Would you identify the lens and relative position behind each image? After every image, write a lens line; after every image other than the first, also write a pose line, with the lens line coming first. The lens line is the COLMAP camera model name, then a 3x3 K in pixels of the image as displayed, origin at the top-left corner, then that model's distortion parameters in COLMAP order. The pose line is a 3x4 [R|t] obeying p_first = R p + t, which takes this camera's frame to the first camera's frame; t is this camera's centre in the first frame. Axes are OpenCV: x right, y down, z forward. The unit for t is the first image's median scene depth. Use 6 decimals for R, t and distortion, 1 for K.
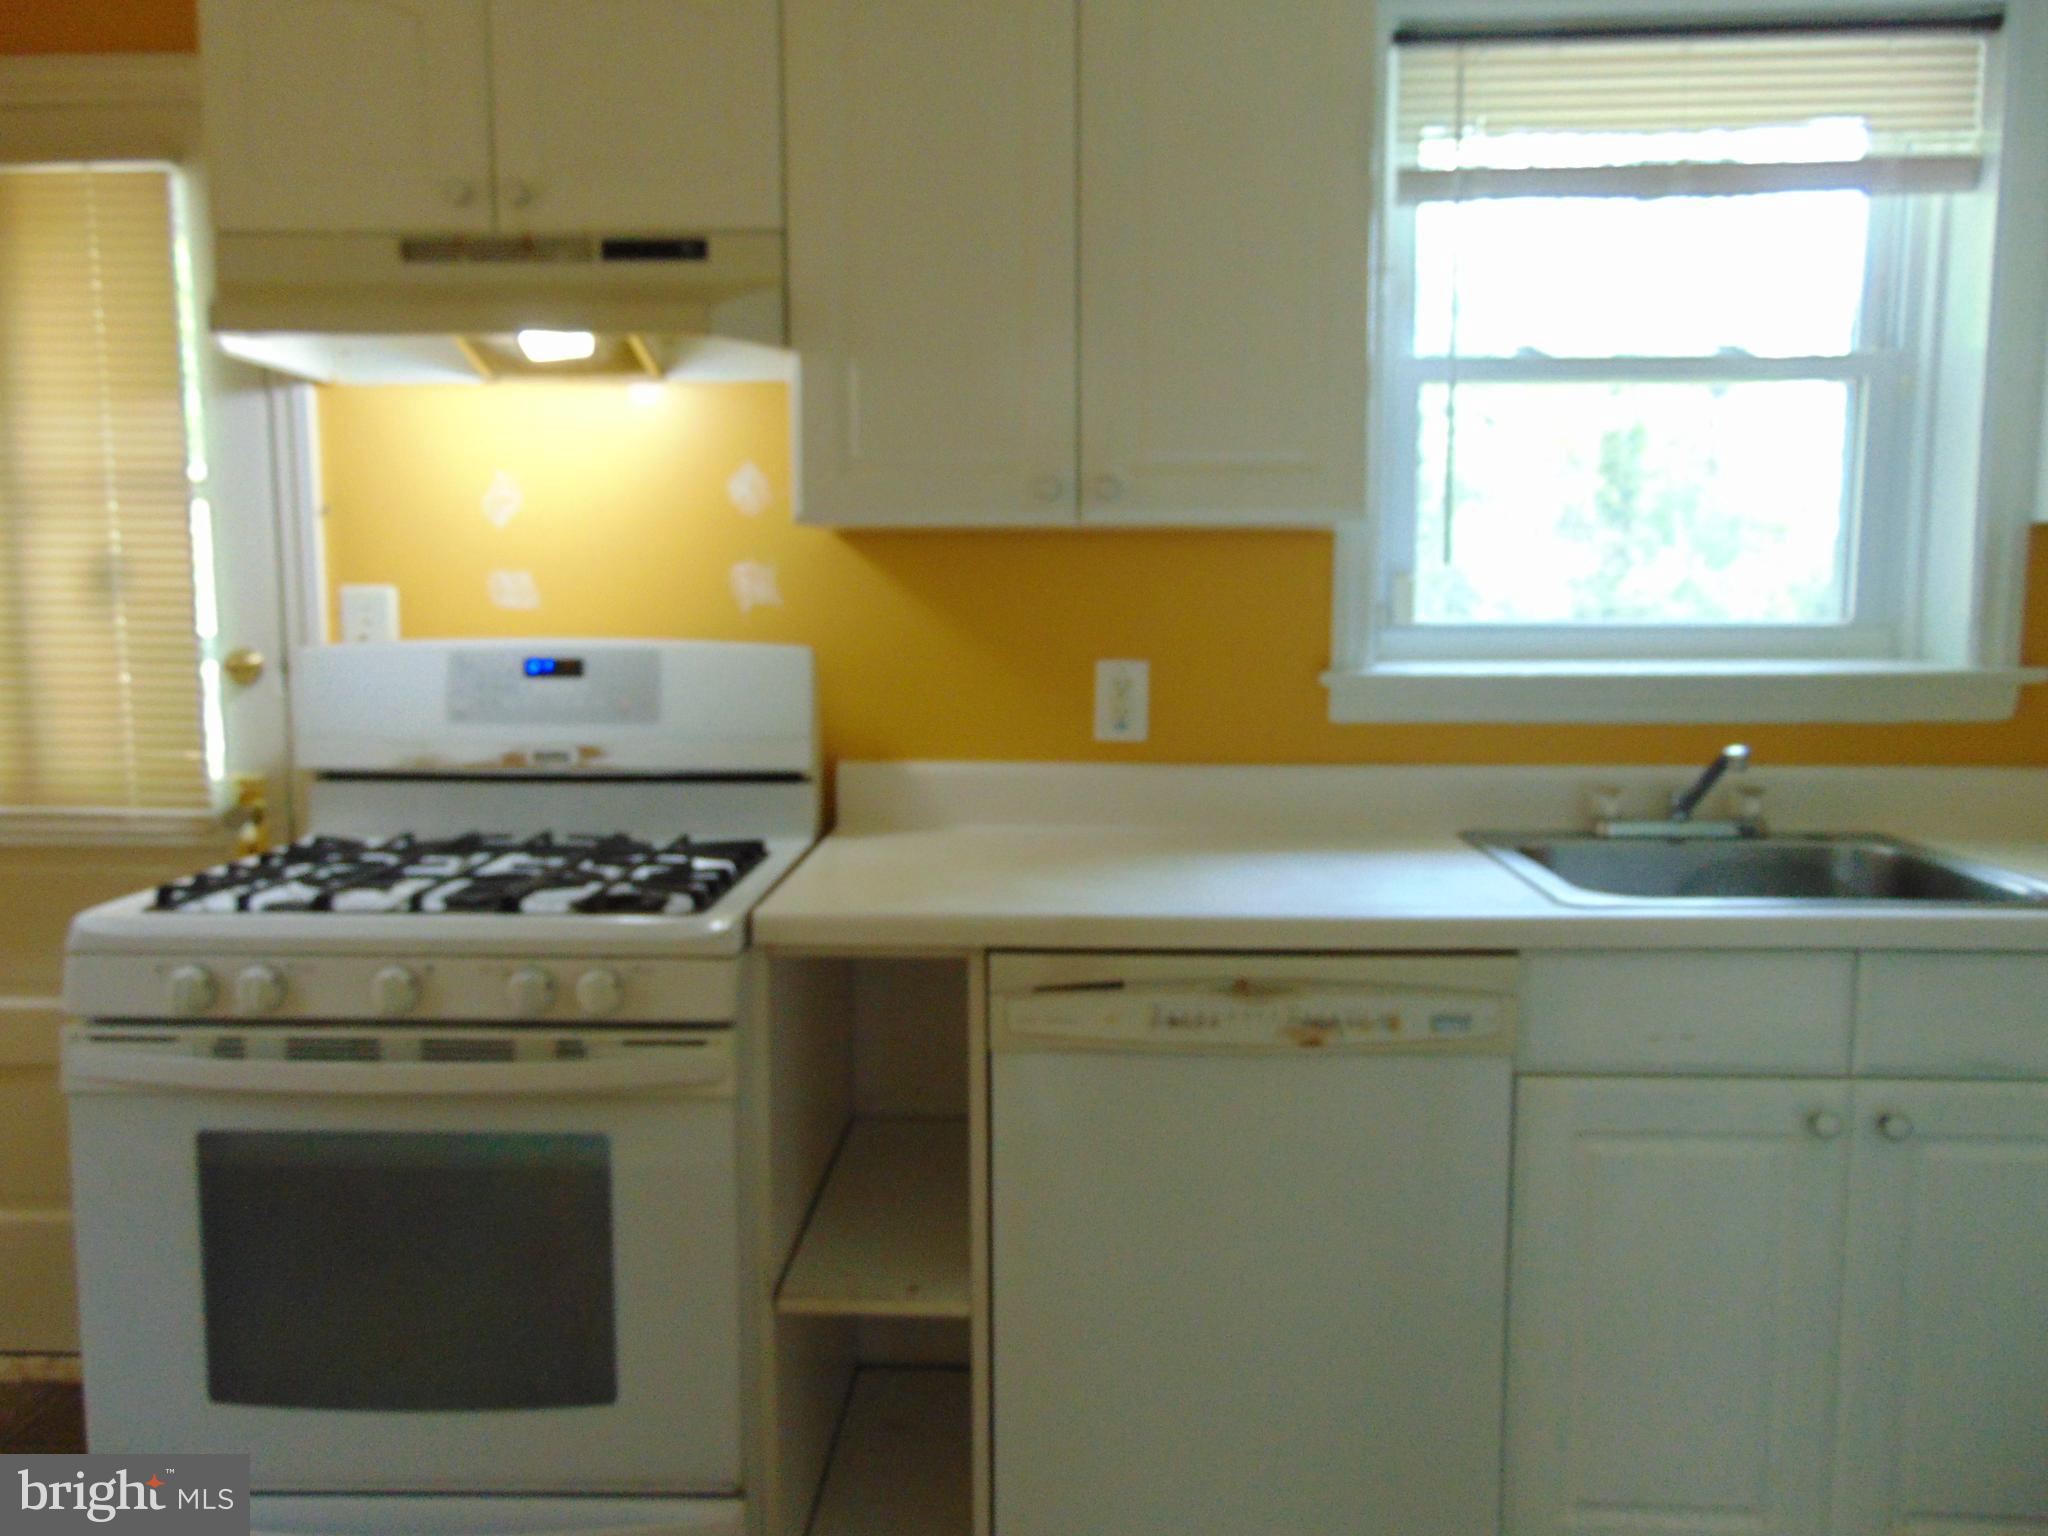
lens RADIAL K [[1491.9, 0, 1024.0], [0, 1491.9, 768.0], [0, 0, 1]] dist [-0.025244, 0.027210]
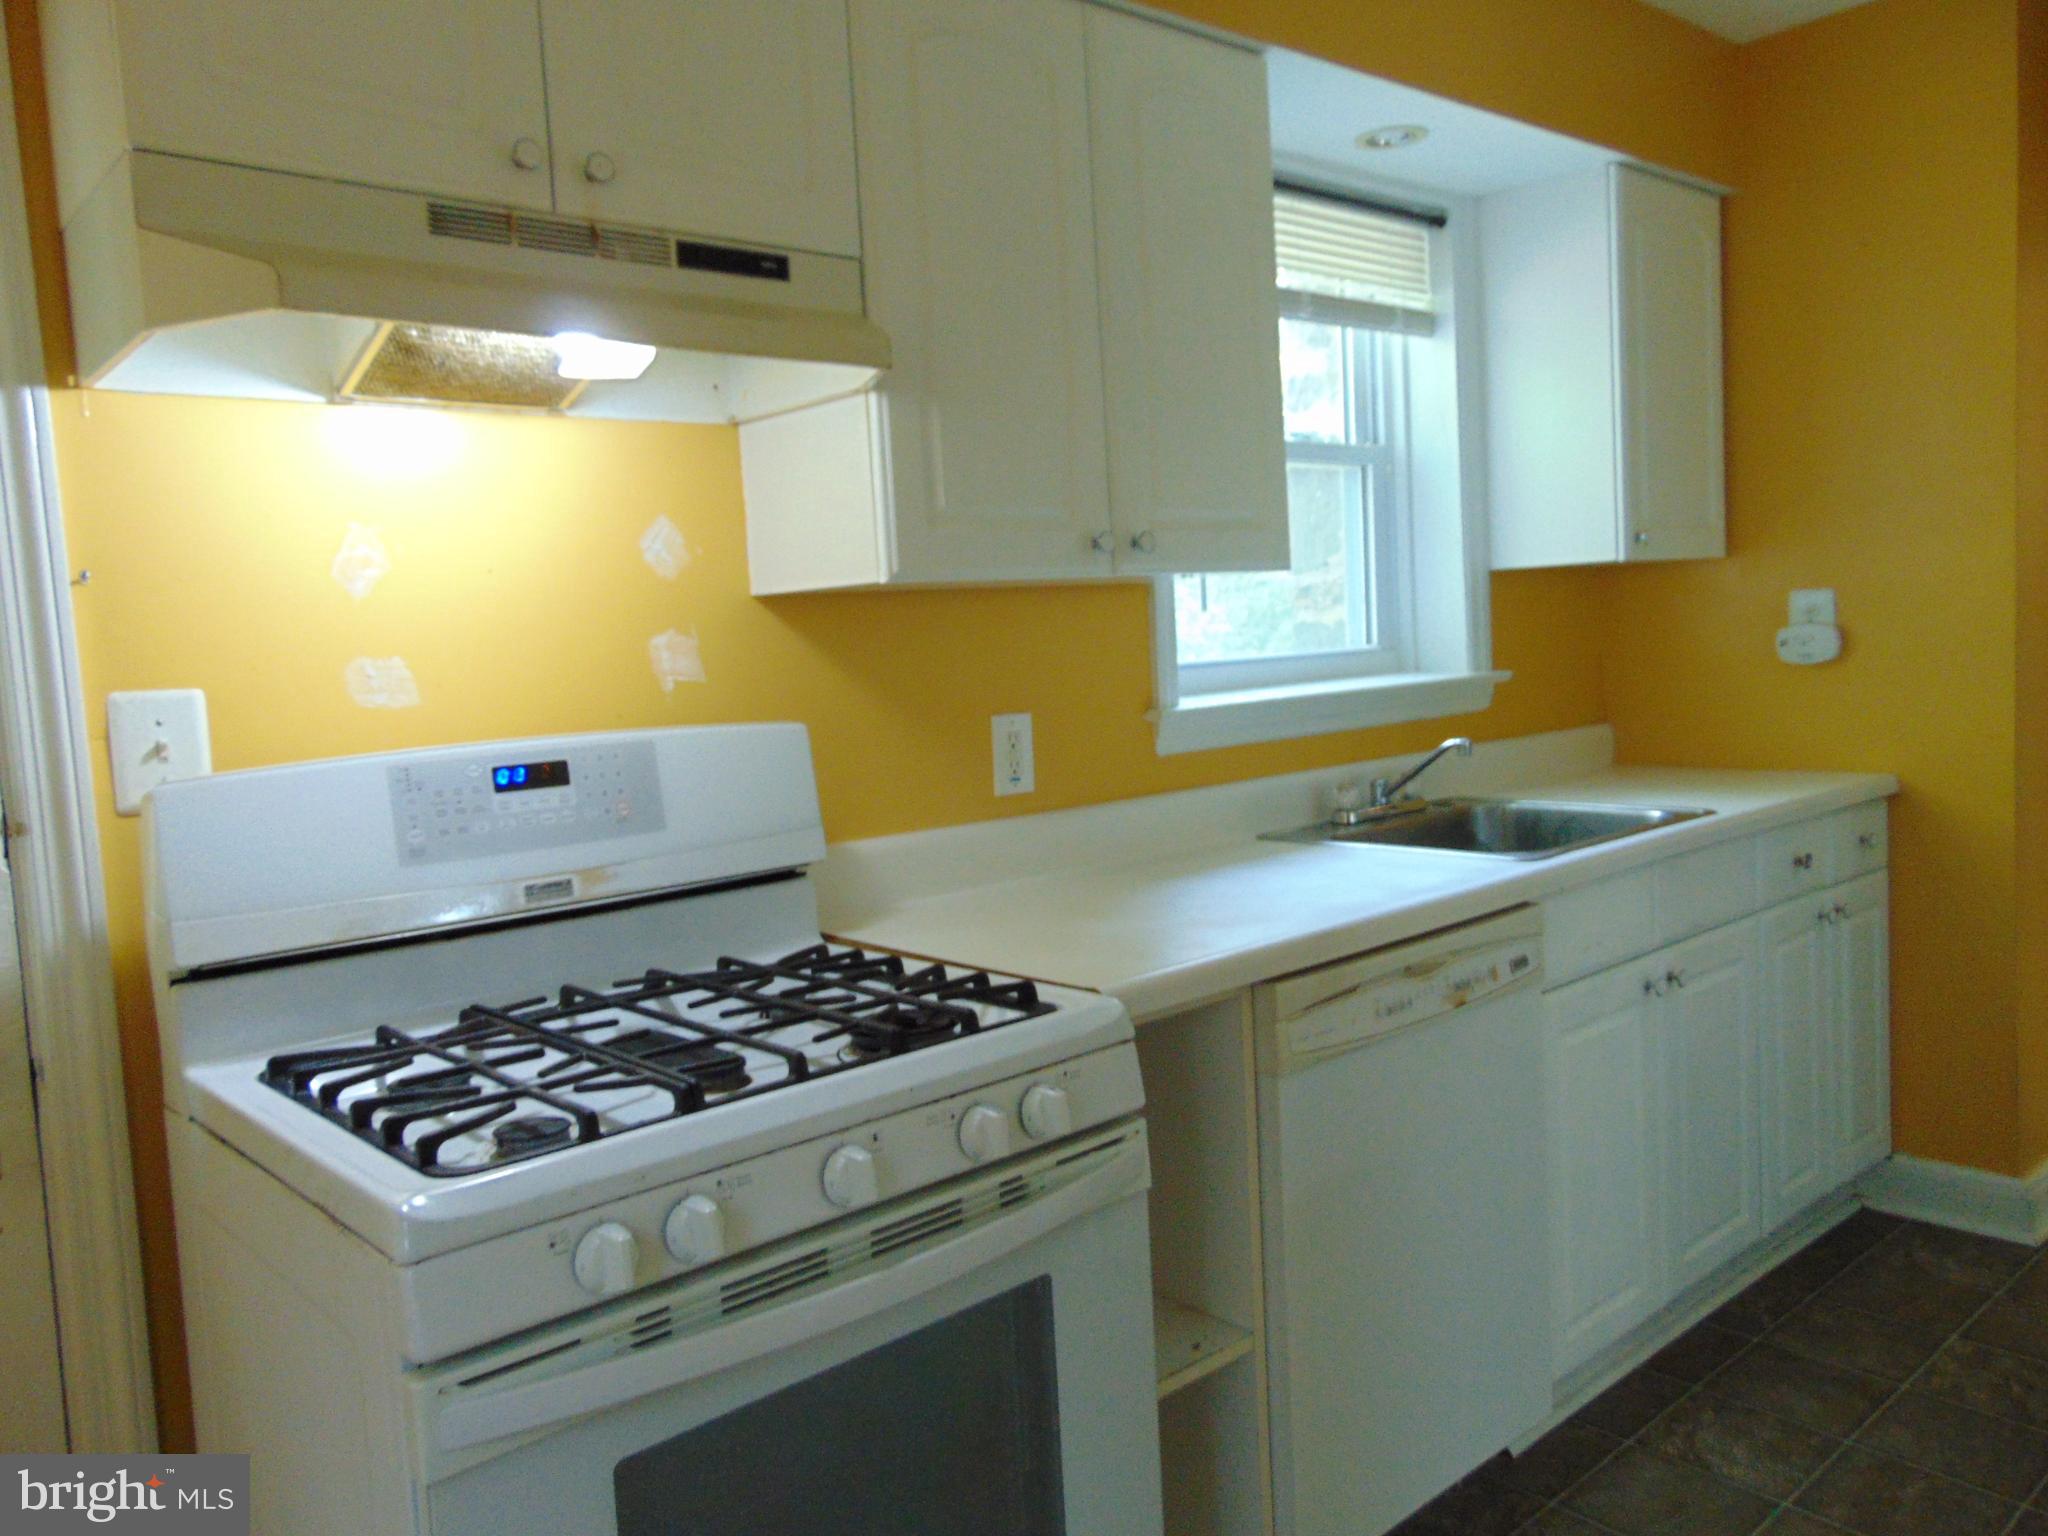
lens RADIAL K [[1511.6, 0, 1024.0], [0, 1511.6, 768.0], [0, 0, 1]] dist [-0.026365, -0.000726]
pose [[0.726935, -0.098468, 0.679610, -0.659719], [0.134456, 0.990920, -0.000246, -0.036919], [-0.673414, 0.091556, 0.733574, 0.257650]]
